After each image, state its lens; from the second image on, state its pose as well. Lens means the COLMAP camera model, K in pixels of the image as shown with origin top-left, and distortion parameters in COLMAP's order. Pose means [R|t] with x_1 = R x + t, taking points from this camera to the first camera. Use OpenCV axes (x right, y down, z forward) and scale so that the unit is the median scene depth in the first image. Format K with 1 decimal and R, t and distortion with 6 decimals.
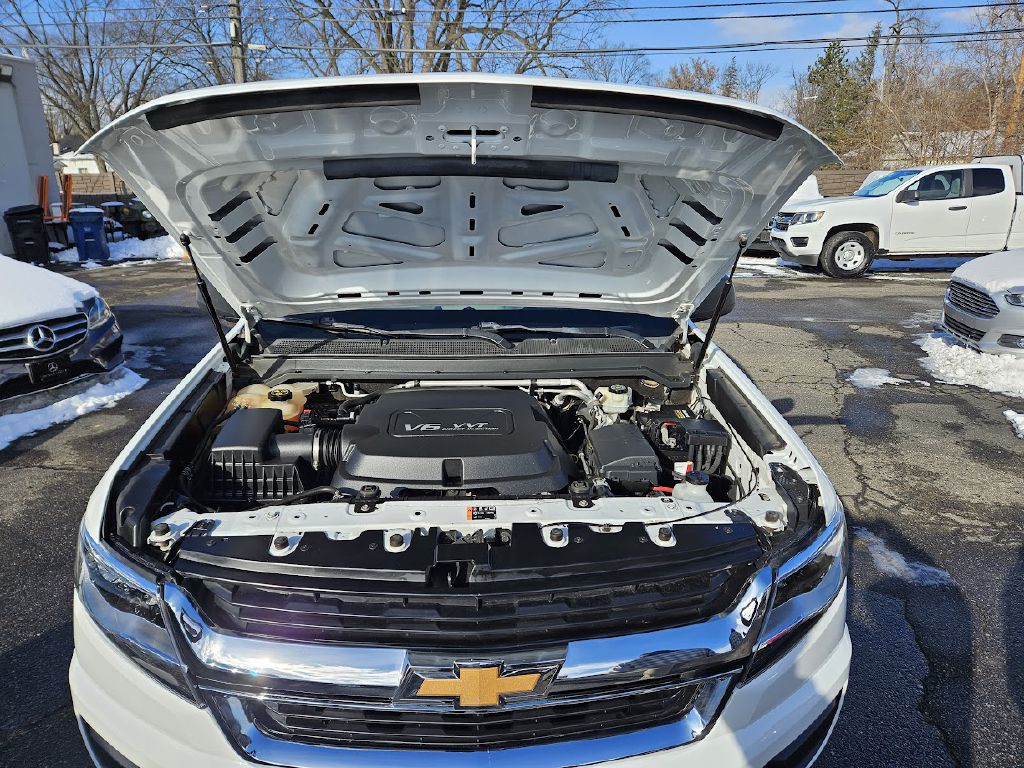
lens RADIAL K [[677.9, 0, 512.0], [0, 677.9, 384.0], [0, 0, 1]] dist [0.076688, -0.060615]
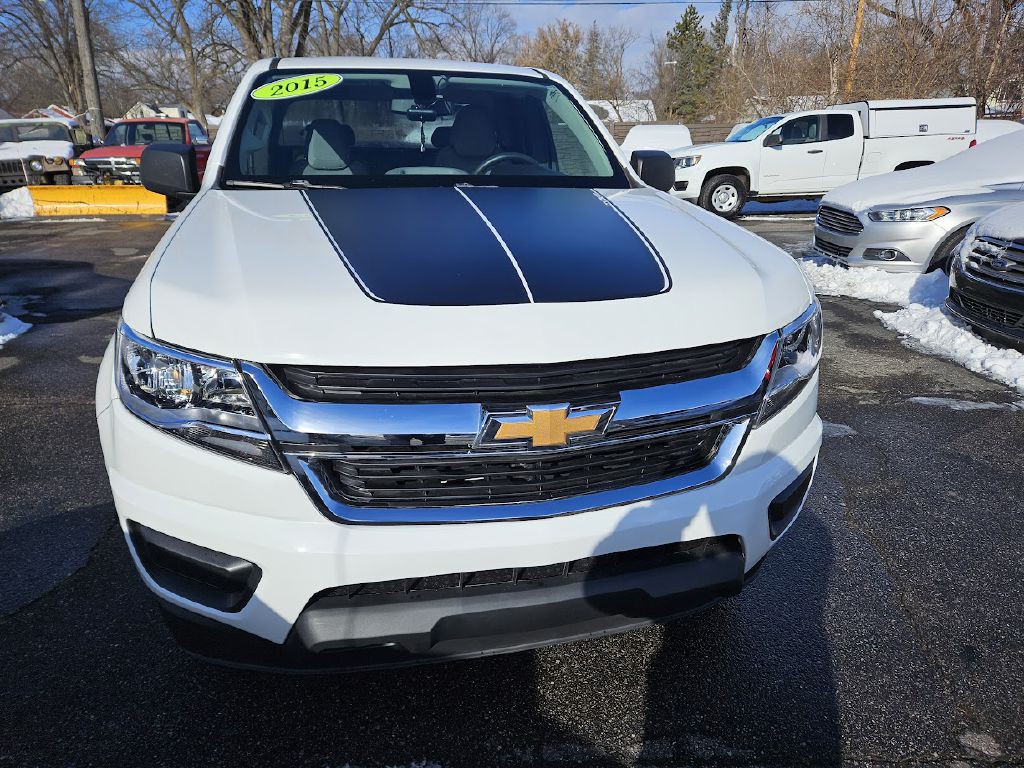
lens RADIAL K [[677.9, 0, 512.0], [0, 677.9, 384.0], [0, 0, 1]] dist [0.076688, -0.060615]
pose [[0.984763, -0.061574, 0.162636, -0.027445], [0.053865, 0.997224, 0.051401, 0.029980], [-0.165349, -0.041857, 0.985346, -0.007652]]
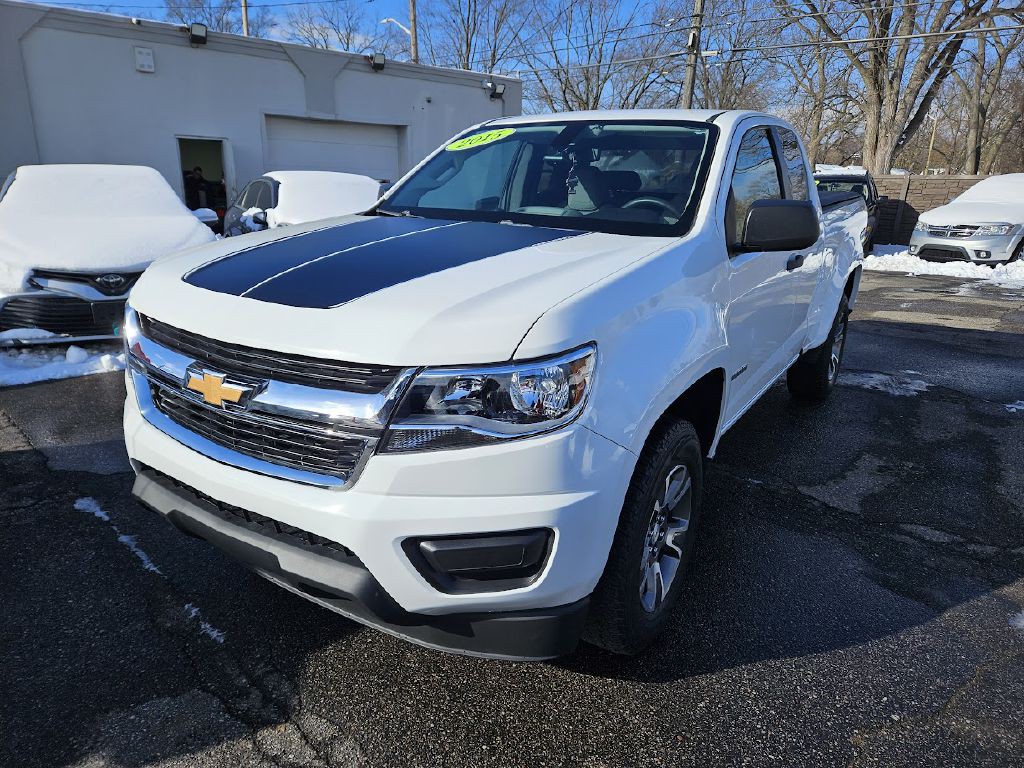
lens RADIAL K [[677.9, 0, 512.0], [0, 677.9, 384.0], [0, 0, 1]] dist [0.076688, -0.060615]
pose [[0.805842, 0.183418, -0.563006, 0.121773], [-0.192374, 0.980334, 0.044027, 0.023589], [0.560009, 0.072829, 0.825279, 0.014491]]
